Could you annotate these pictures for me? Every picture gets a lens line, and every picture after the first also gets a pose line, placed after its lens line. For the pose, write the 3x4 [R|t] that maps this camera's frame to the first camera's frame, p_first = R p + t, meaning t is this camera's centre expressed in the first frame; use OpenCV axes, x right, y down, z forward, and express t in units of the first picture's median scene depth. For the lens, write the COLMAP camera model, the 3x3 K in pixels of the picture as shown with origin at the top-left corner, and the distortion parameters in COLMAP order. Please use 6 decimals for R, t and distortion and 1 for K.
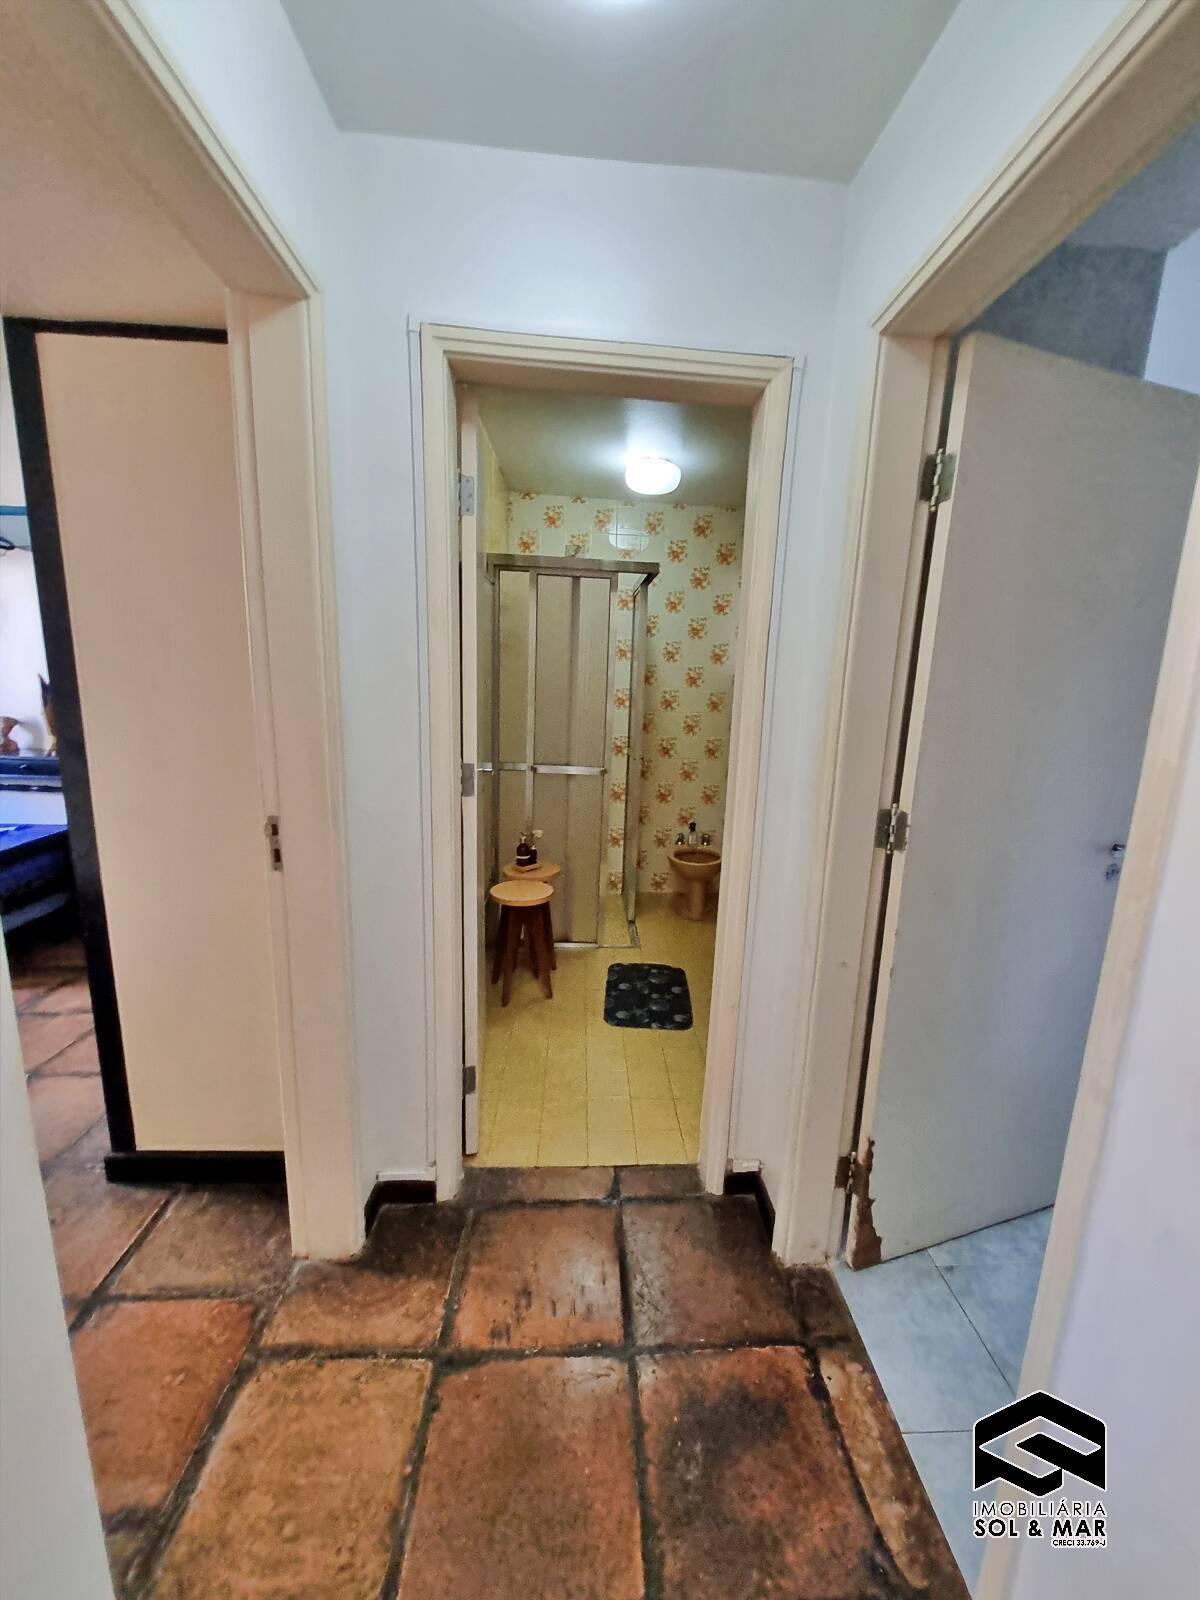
lens RADIAL K [[631.7, 0, 619.2], [0, 631.7, 796.6], [0, 0, 1]] dist [0.002979, -0.000116]
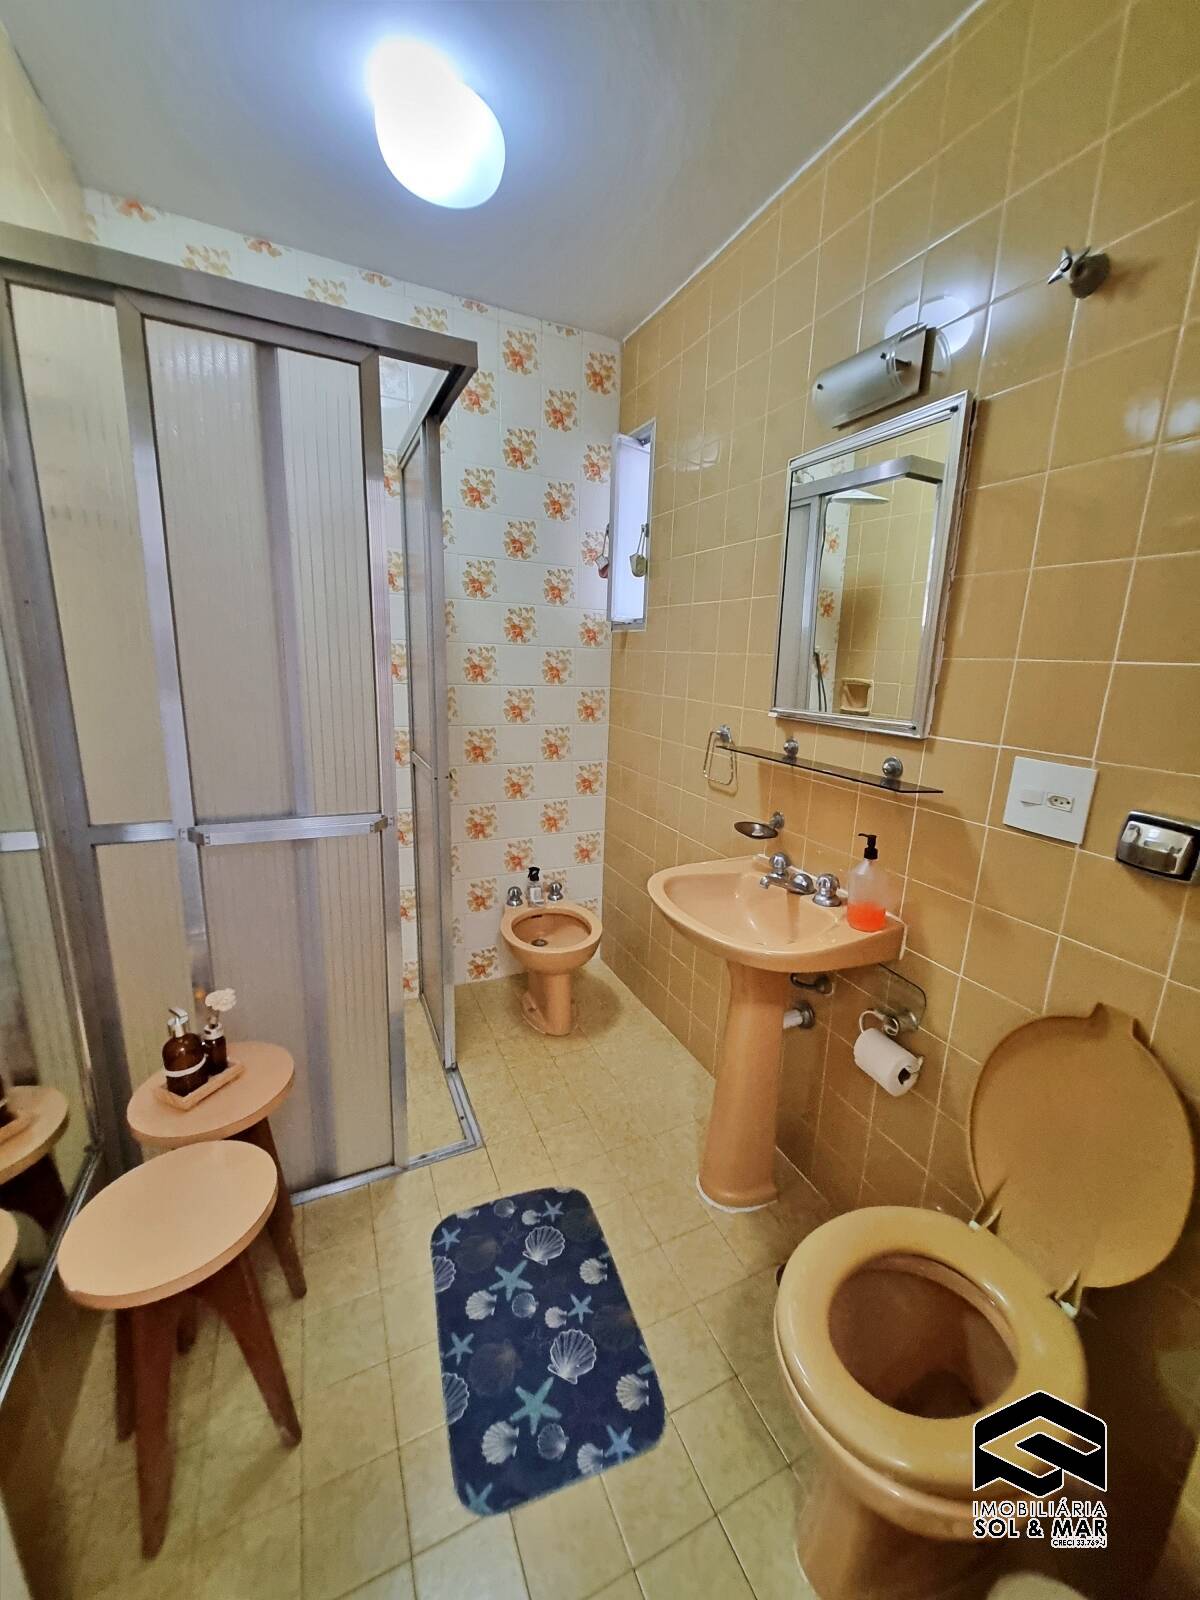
lens RADIAL K [[631.7, 0, 619.2], [0, 631.7, 796.6], [0, 0, 1]] dist [0.002979, -0.000116]
pose [[0.927118, -0.086583, 0.364630, -0.030210], [0.070511, 0.995870, 0.057191, -0.071329], [-0.368076, -0.027312, 0.929395, 0.518312]]
